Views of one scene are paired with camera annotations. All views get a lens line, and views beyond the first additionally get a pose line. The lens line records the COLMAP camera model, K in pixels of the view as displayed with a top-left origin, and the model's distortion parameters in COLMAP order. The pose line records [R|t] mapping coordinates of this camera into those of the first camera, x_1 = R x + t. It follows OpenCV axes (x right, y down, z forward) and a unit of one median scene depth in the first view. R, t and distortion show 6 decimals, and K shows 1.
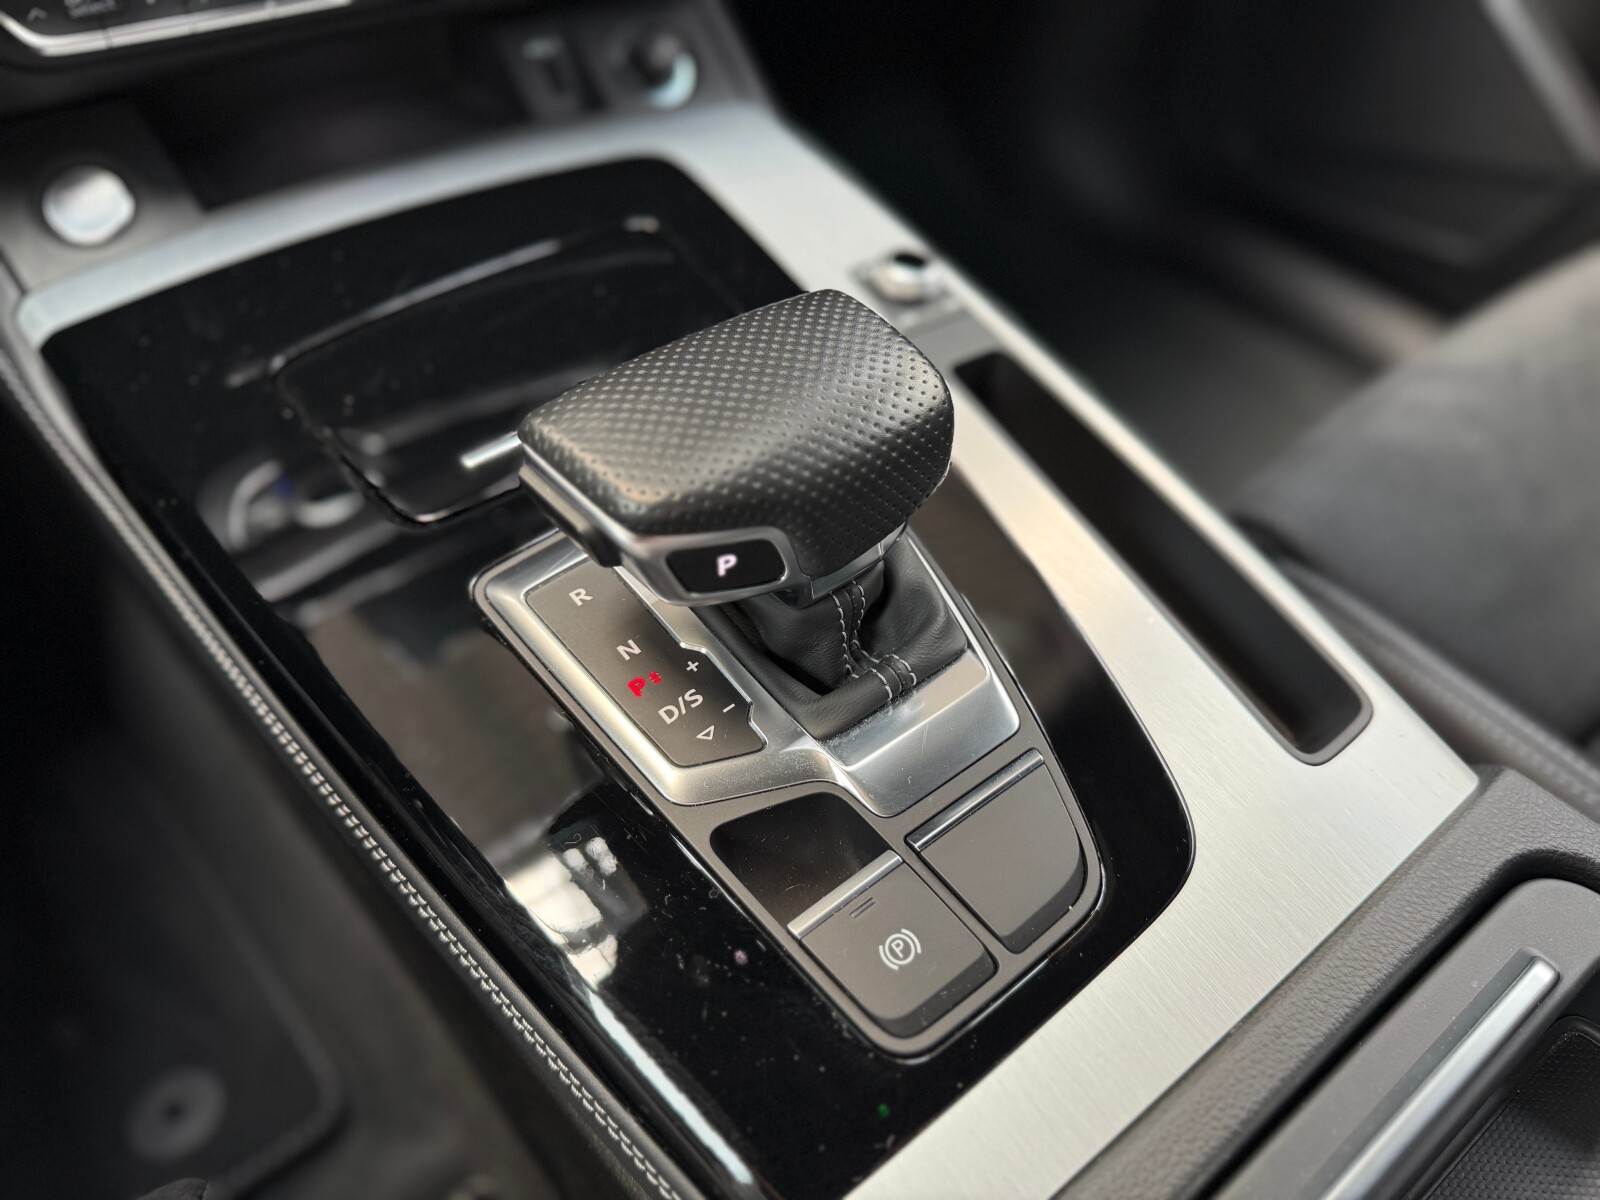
lens RADIAL K [[1178.8, 0, 774.8], [0, 1178.8, 606.2], [0, 0, 1]] dist [-0.001490, -0.028673]
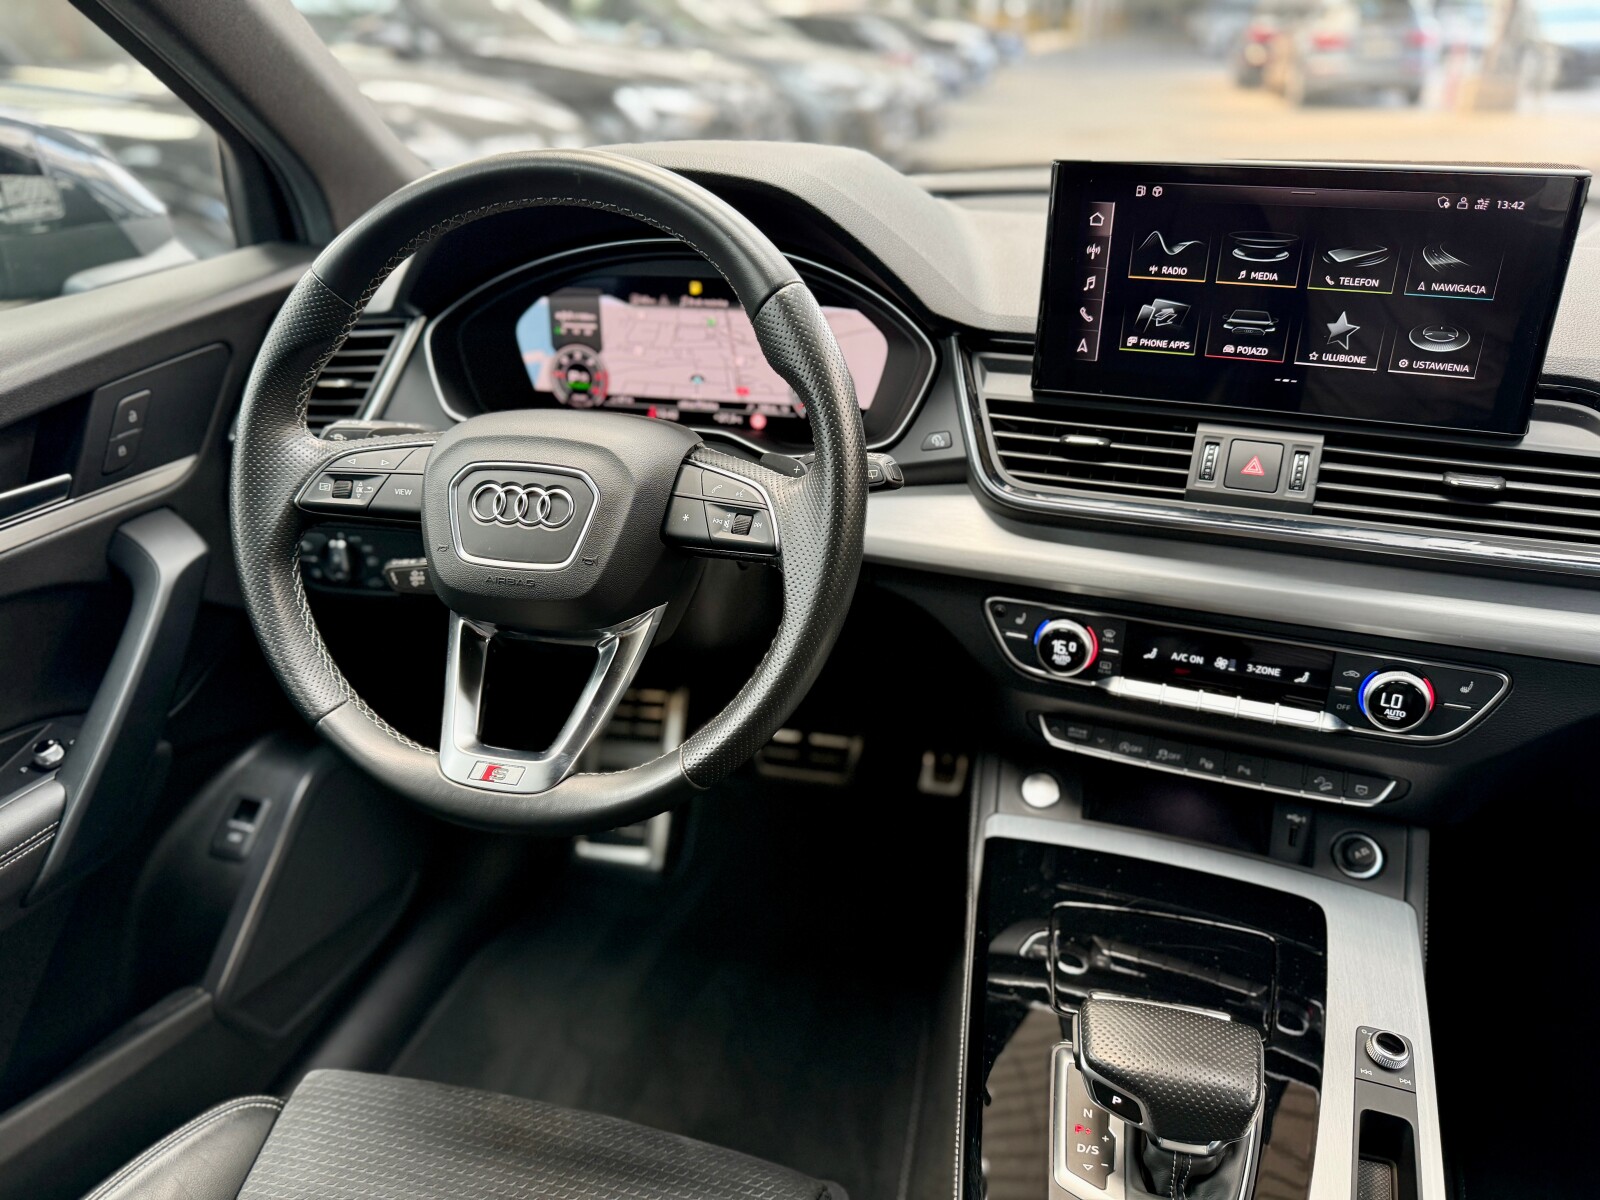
lens RADIAL K [[1139.0, 0, 799.4], [0, 1139.0, 609.6], [0, 0, 1]] dist [0.011657, -0.042075]
pose [[0.602885, 0.345529, -0.719124, 0.746737], [-0.570949, 0.816429, -0.086378, -0.236968], [0.557267, 0.462659, 0.689492, -1.179365]]
